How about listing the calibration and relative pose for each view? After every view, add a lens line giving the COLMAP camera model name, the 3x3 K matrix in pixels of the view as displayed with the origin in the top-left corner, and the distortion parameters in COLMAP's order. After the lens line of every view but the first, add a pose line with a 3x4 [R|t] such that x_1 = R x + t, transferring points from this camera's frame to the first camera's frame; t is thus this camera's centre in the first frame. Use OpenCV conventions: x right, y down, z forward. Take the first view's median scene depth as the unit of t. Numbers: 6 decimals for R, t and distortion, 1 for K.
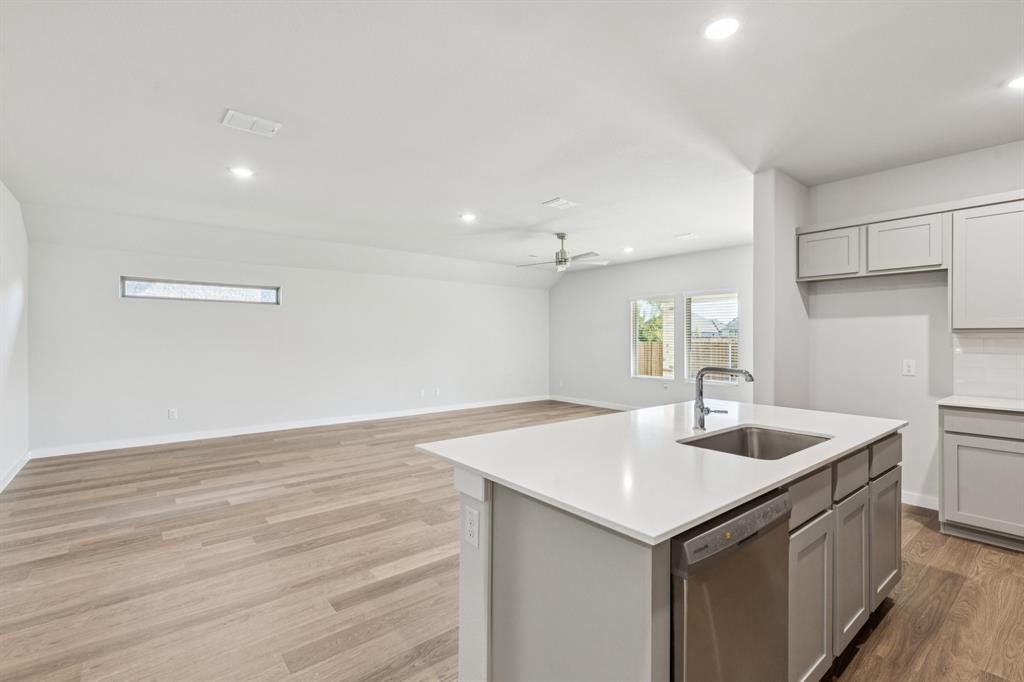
lens RADIAL K [[464.4, 0, 514.5], [0, 464.4, 337.5], [0, 0, 1]] dist [0.007014, -0.000303]
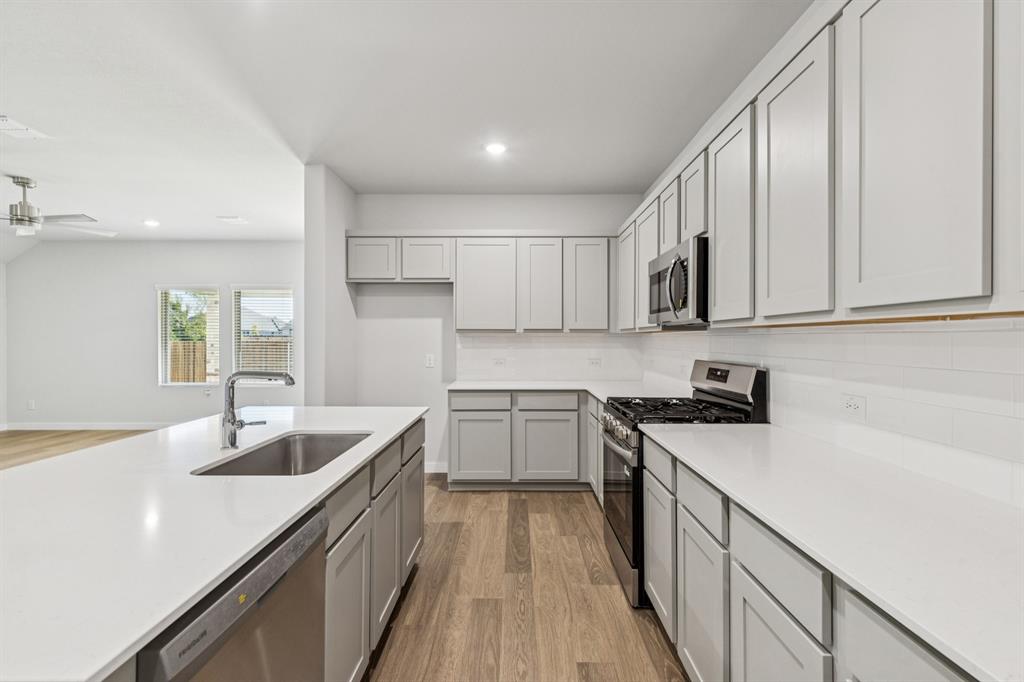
lens RADIAL K [[464.4, 0, 514.5], [0, 464.4, 337.5], [0, 0, 1]] dist [0.007014, -0.000303]
pose [[0.635742, -0.000022, 0.771902, 0.056413], [-0.001687, 0.999998, 0.001418, 0.001386], [-0.771900, -0.002203, 0.635740, 0.066426]]
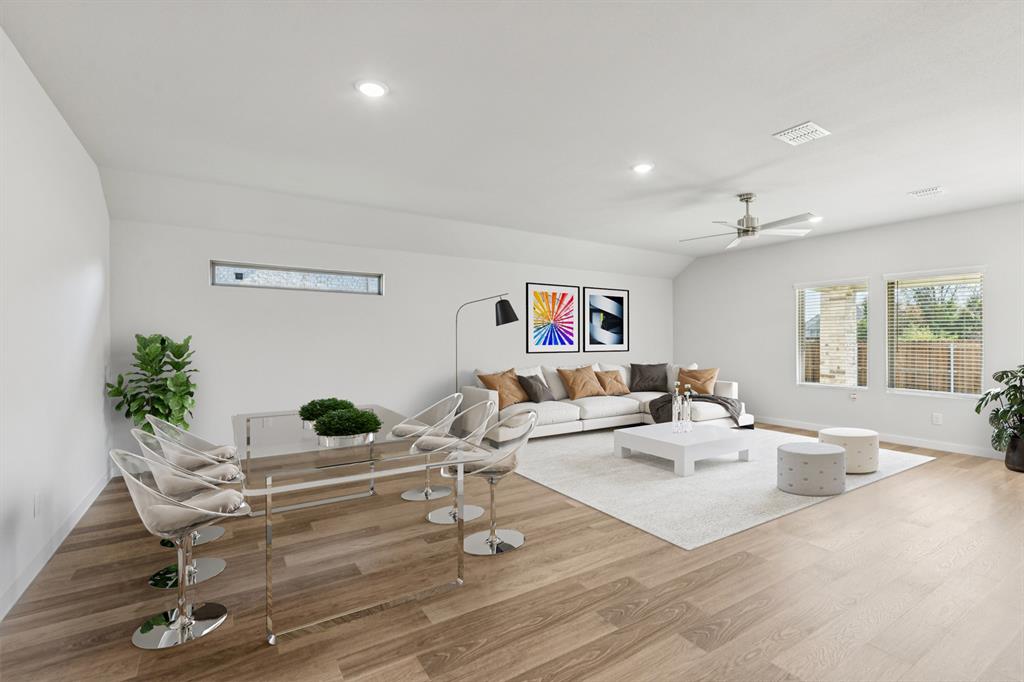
lens RADIAL K [[460.4, 0, 512.0], [0, 460.4, 341.0], [0, 0, 1]] dist [0.005626, 0.000301]
pose [[0.993065, 0.000094, -0.117570, -0.327102], [0.000409, 0.999991, 0.004251, 0.016835], [0.117570, -0.004269, 0.993055, 0.375904]]
